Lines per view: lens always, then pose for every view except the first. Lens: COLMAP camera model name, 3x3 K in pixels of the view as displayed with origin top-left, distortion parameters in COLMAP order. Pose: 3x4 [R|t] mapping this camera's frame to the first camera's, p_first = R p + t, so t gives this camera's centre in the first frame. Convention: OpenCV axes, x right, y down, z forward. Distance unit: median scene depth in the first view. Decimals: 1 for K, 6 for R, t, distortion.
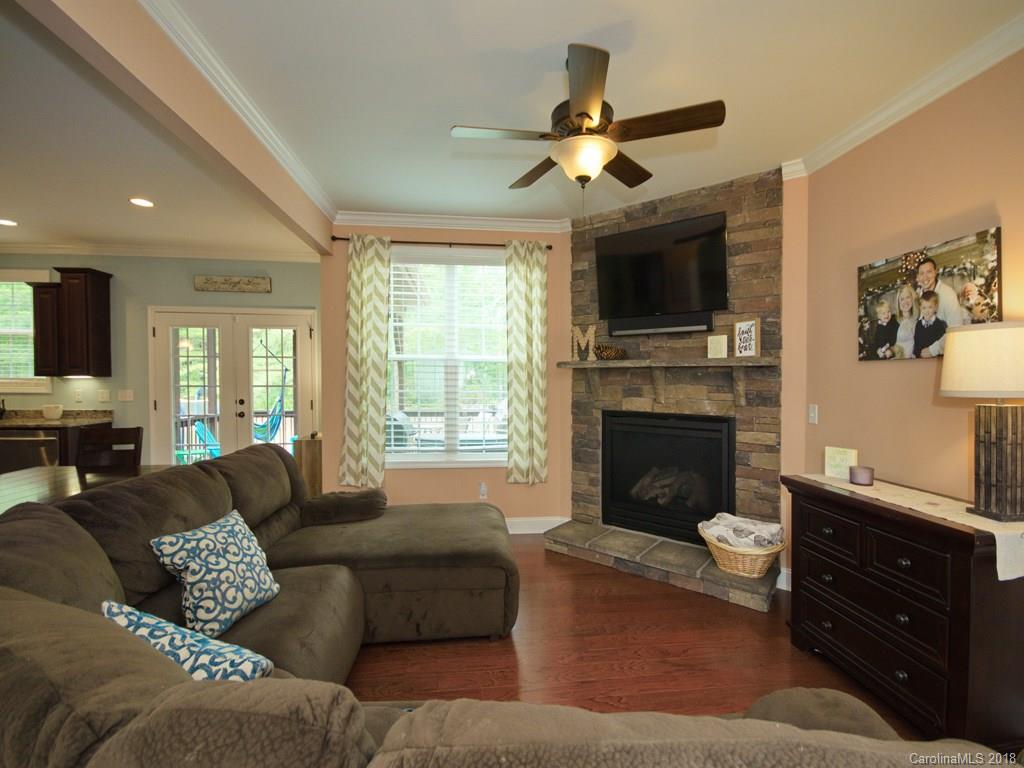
lens RADIAL K [[476.2, 0, 509.5], [0, 476.2, 386.0], [0, 0, 1]] dist [-0.005885, -0.002425]
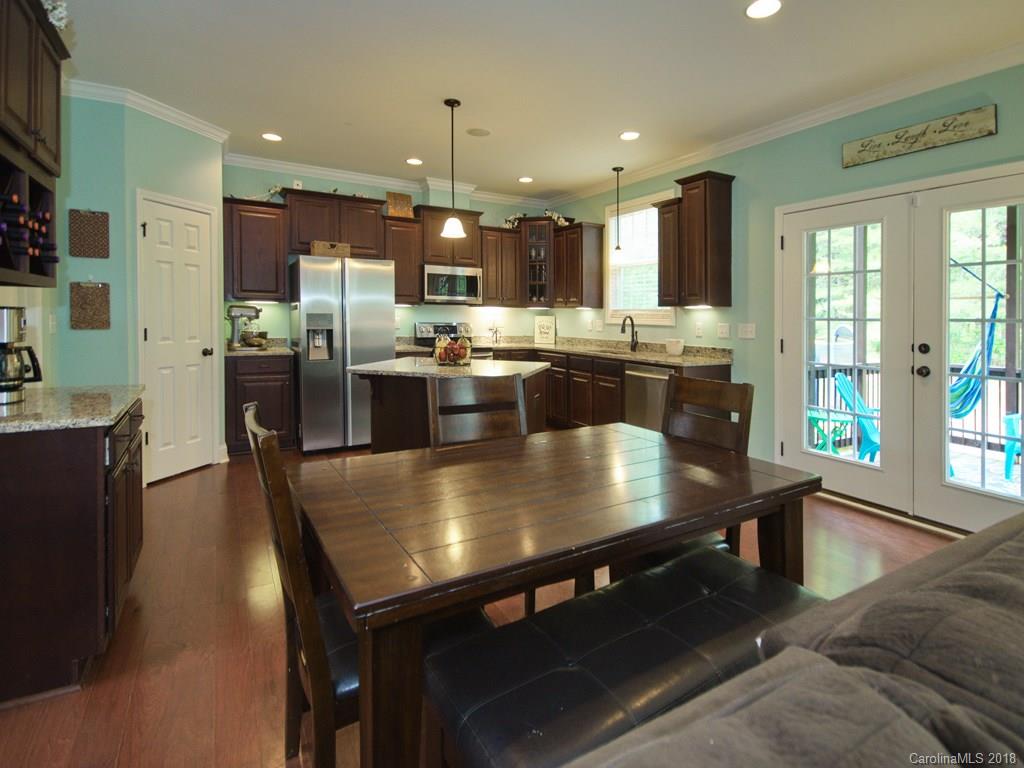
lens RADIAL K [[505.9, 0, 506.6], [0, 505.9, 319.7], [0, 0, 1]] dist [0.003485, -0.001156]
pose [[0.409401, 0.009282, -0.912307, -0.244164], [-0.019282, 0.999813, 0.001519, 0.008656], [0.912151, 0.016969, 0.409504, 0.340907]]
